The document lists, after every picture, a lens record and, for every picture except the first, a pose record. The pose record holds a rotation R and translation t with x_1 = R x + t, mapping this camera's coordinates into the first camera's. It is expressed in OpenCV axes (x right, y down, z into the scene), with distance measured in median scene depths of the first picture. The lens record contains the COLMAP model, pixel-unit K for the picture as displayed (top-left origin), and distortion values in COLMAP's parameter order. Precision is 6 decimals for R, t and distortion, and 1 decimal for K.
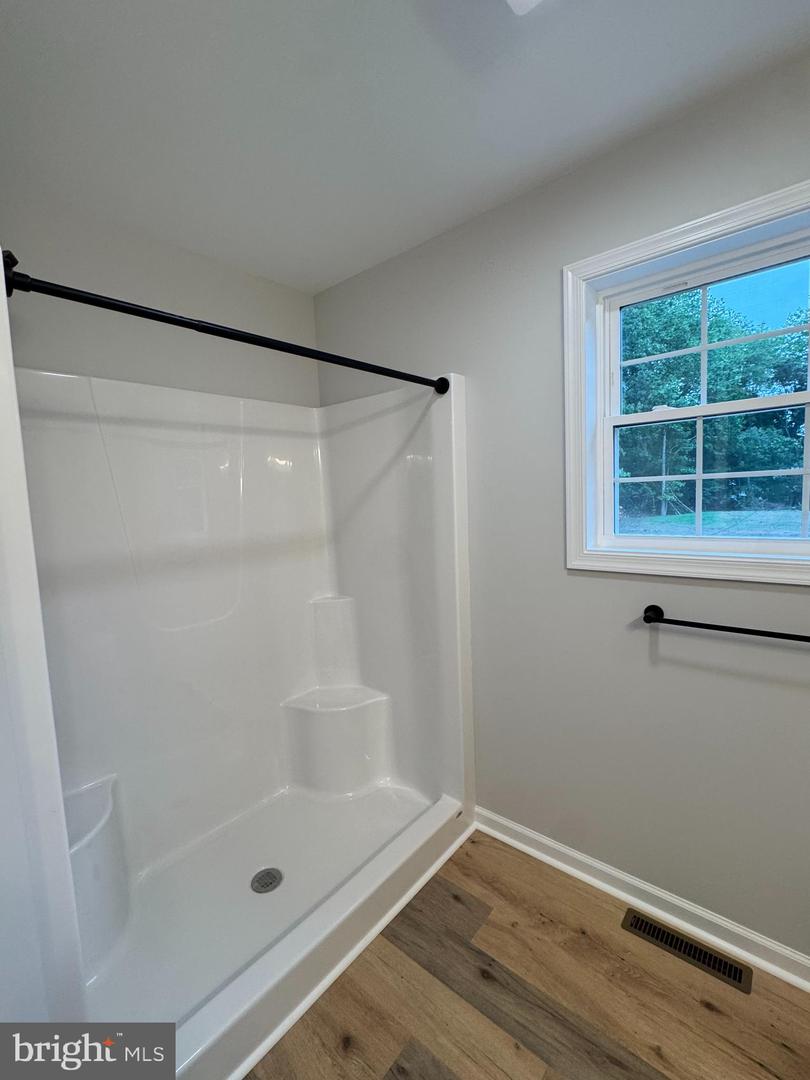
lens RADIAL K [[468.4, 0, 407.5], [0, 468.4, 536.8], [0, 0, 1]] dist [-0.004474, 0.000440]
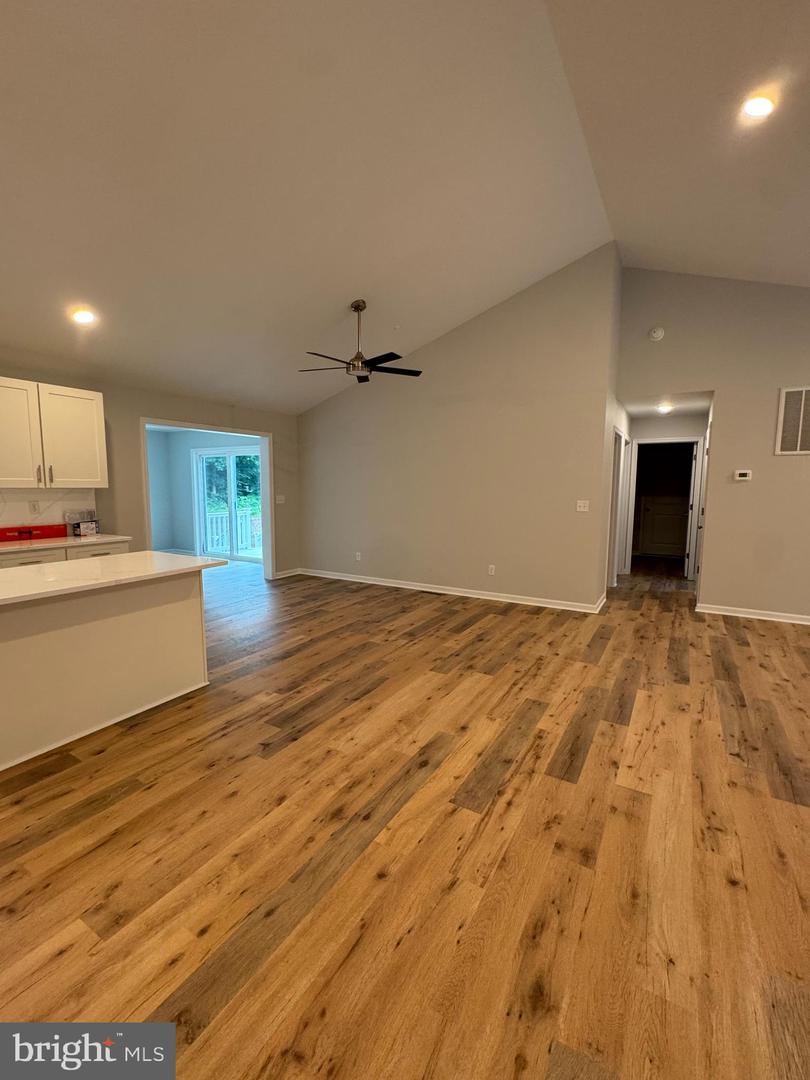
lens RADIAL K [[468.4, 0, 399.7], [0, 468.4, 543.7], [0, 0, 1]] dist [-0.004474, 0.000440]
pose [[-0.152221, -0.083527, 0.984811, -0.814671], [0.090288, 0.991081, 0.098015, -0.024252], [-0.984214, 0.103836, -0.143322, 0.688508]]
